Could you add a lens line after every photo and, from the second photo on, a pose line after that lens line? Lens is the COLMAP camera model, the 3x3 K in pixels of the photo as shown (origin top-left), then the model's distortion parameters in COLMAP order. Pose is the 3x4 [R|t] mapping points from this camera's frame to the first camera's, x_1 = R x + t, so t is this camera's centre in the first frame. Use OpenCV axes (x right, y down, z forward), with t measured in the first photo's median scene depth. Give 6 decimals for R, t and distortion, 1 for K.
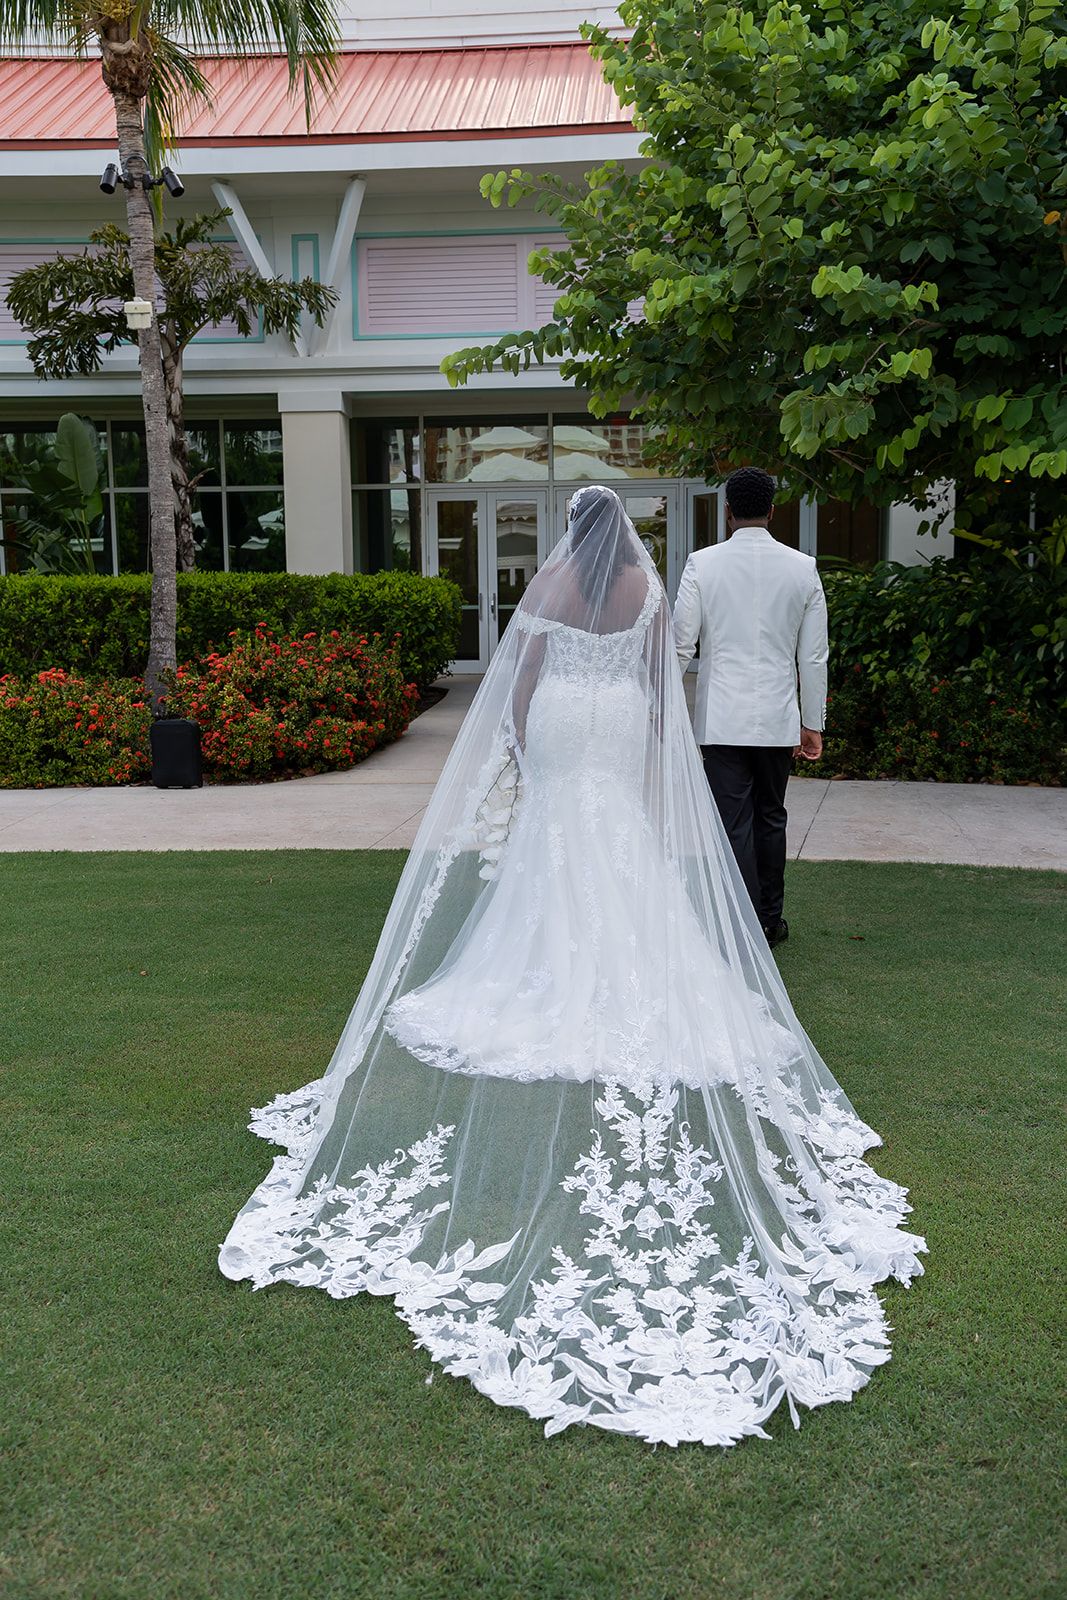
lens RADIAL K [[1468.8, 0, 548.5], [0, 1468.8, 795.1], [0, 0, 1]] dist [-0.001205, 0.000000]
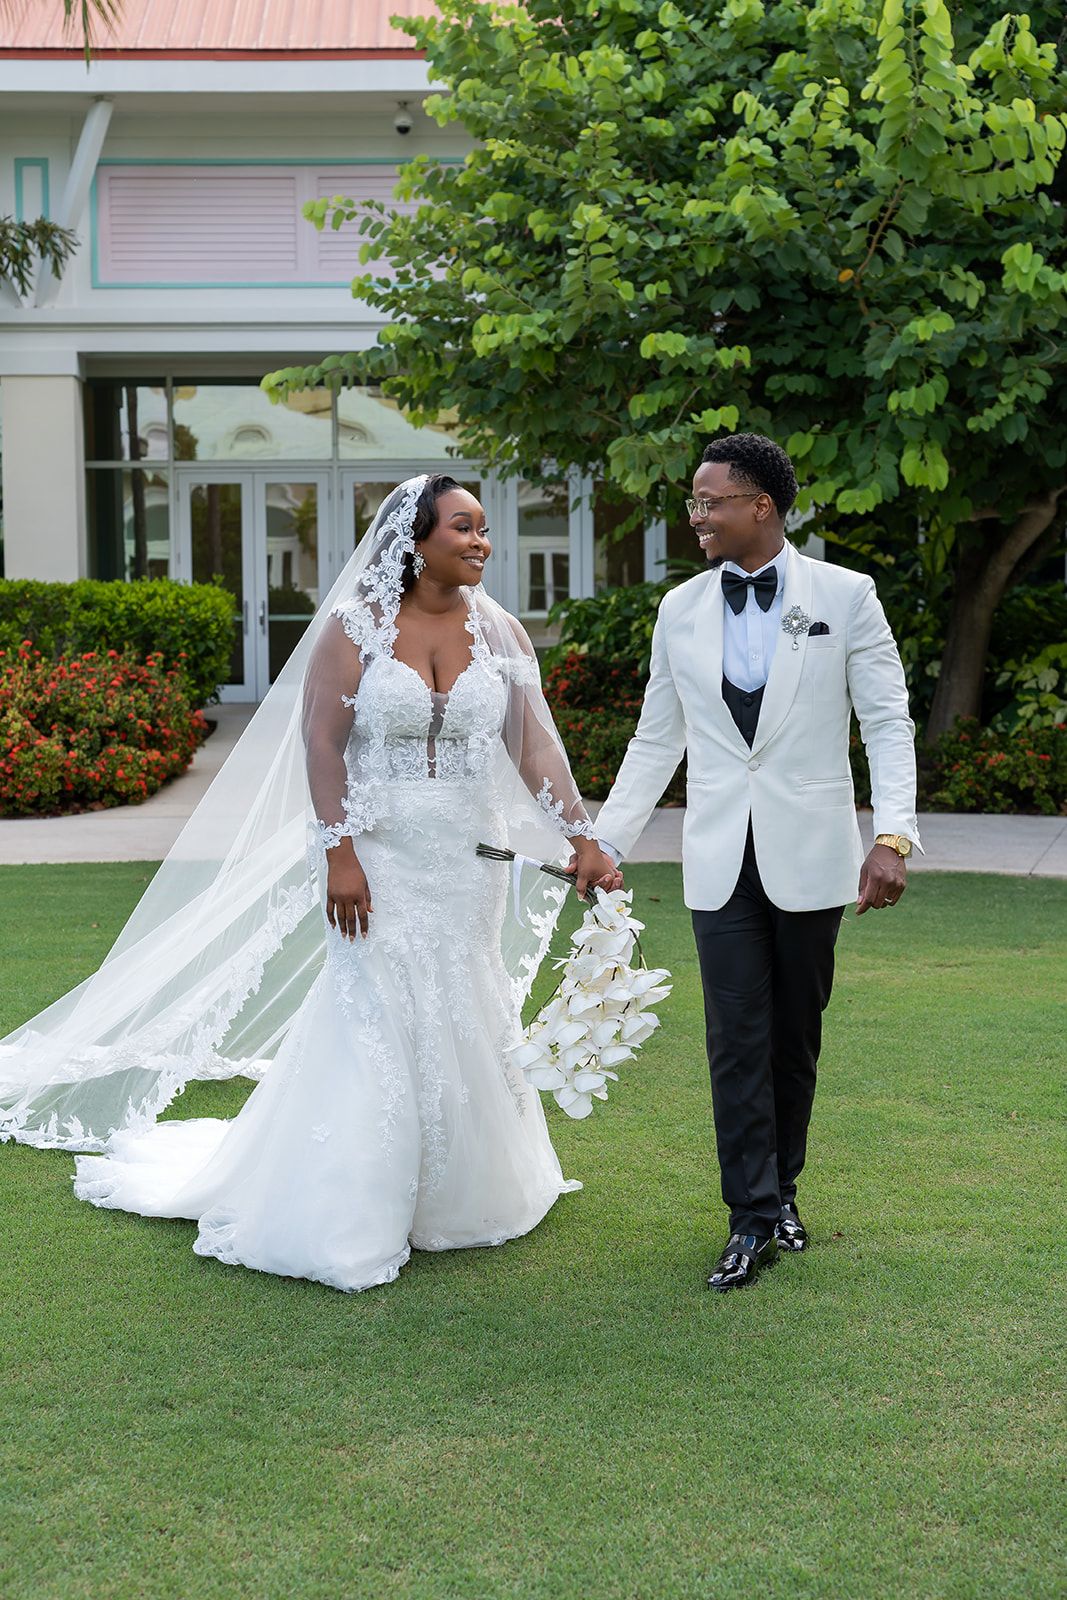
lens RADIAL K [[2220.7, 0, 520.2], [0, 2220.7, 796.4], [0, 0, 1]] dist [-0.002603, 0.000000]
pose [[0.994790, -0.005087, 0.101822, -0.043575], [0.009421, 0.999068, -0.042133, 0.038555], [-0.101512, 0.042872, 0.993910, -0.392069]]
